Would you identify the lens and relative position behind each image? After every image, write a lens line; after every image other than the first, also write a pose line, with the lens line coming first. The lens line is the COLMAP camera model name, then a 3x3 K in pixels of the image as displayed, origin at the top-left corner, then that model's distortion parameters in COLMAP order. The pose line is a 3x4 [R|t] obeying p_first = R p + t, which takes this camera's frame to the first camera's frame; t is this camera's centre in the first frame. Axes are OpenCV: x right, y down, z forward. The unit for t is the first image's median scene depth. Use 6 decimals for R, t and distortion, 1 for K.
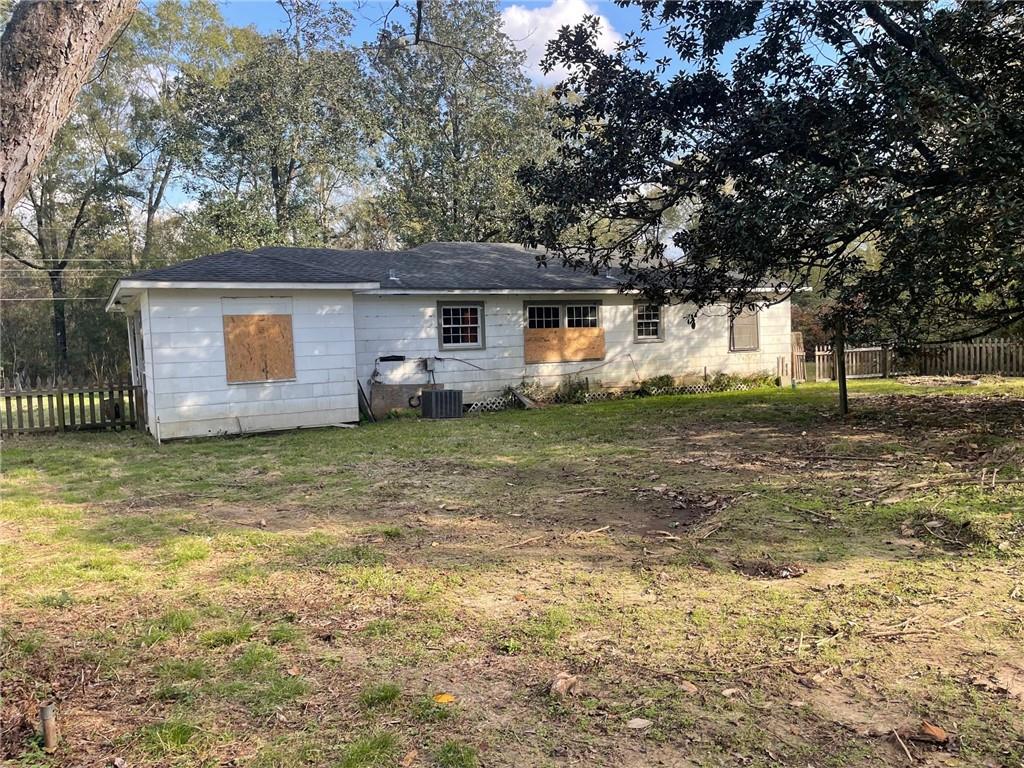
lens RADIAL K [[771.0, 0, 512.4], [0, 771.0, 389.1], [0, 0, 1]] dist [0.013635, 0.000254]
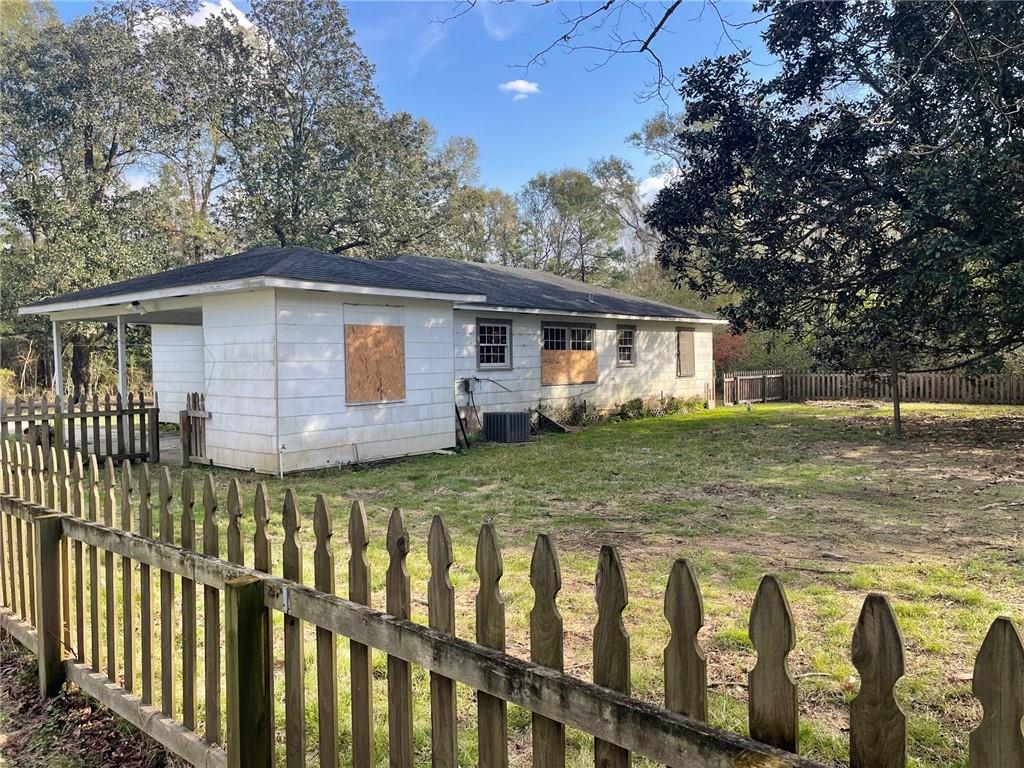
lens RADIAL K [[771.0, 0, 512.1], [0, 771.0, 378.0], [0, 0, 1]] dist [0.013635, 0.000254]
pose [[0.932297, 0.016234, 0.361329, -0.363773], [-0.000068, 0.999000, -0.044709, 0.001161], [-0.361693, 0.041657, 0.931366, 0.103966]]
